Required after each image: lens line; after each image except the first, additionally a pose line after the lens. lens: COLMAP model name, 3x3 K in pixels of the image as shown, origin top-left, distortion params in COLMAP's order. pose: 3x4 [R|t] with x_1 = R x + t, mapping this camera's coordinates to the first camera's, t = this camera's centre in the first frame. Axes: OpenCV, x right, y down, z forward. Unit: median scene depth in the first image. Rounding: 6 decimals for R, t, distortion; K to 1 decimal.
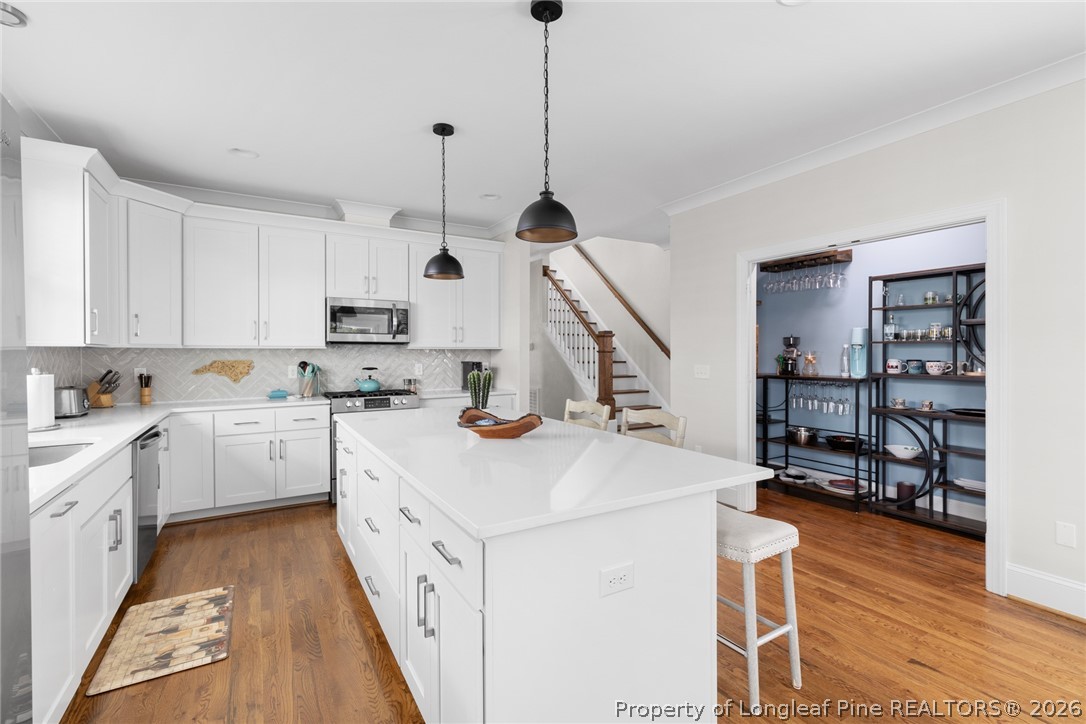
lens RADIAL K [[488.5, 0, 547.1], [0, 488.5, 356.0], [0, 0, 1]] dist [0.003391, 0.000251]
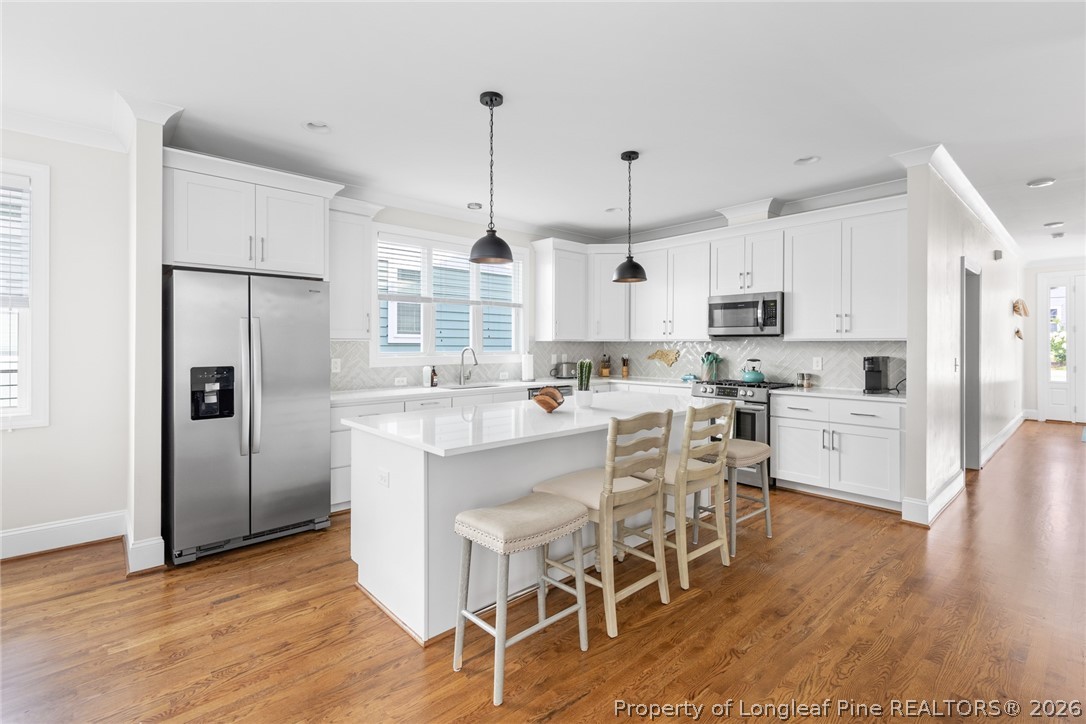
lens RADIAL K [[497.1, 0, 541.3], [0, 497.1, 344.3], [0, 0, 1]] dist [0.003031, 0.005855]
pose [[0.186778, 0.002795, -0.982398, 0.608696], [-0.008008, 0.999967, 0.001322, -0.005847], [0.982369, 0.007620, 0.186794, 0.368696]]
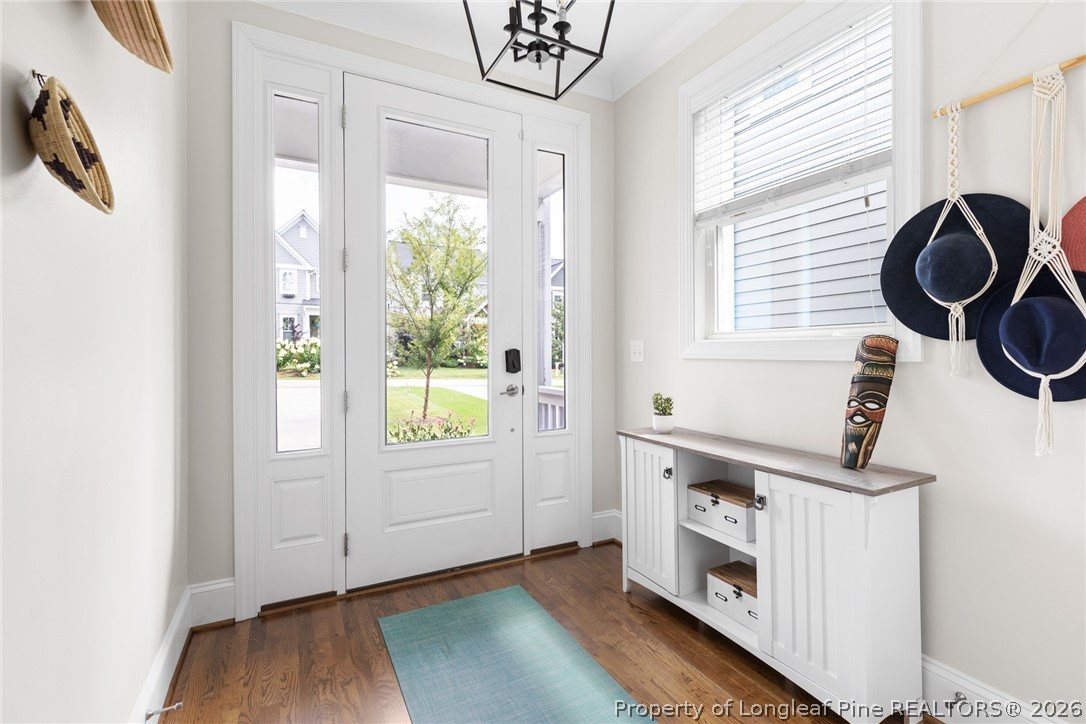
lens RADIAL K [[497.1, 0, 541.3], [0, 497.1, 344.3], [0, 0, 1]] dist [0.003031, 0.005855]
pose [[0.997019, -0.005655, -0.076948, -0.550789], [0.003735, 0.999678, -0.025080, 0.024256], [0.077065, 0.024718, 0.996720, 2.074181]]
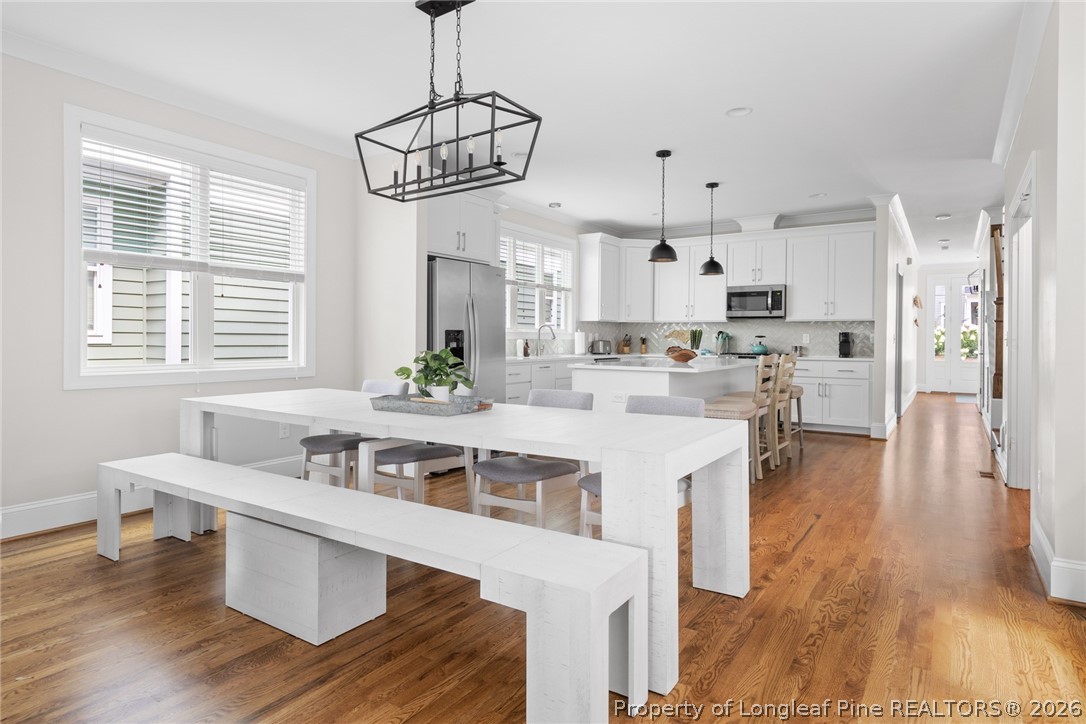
lens RADIAL K [[603.1, 0, 545.9], [0, 603.1, 344.7], [0, 0, 1]] dist [0.000610, 0.000739]
pose [[0.415923, 0.013870, -0.909294, 0.932450], [-0.014033, 0.999863, 0.008833, 0.042910], [0.909292, 0.009087, 0.416060, -0.237935]]
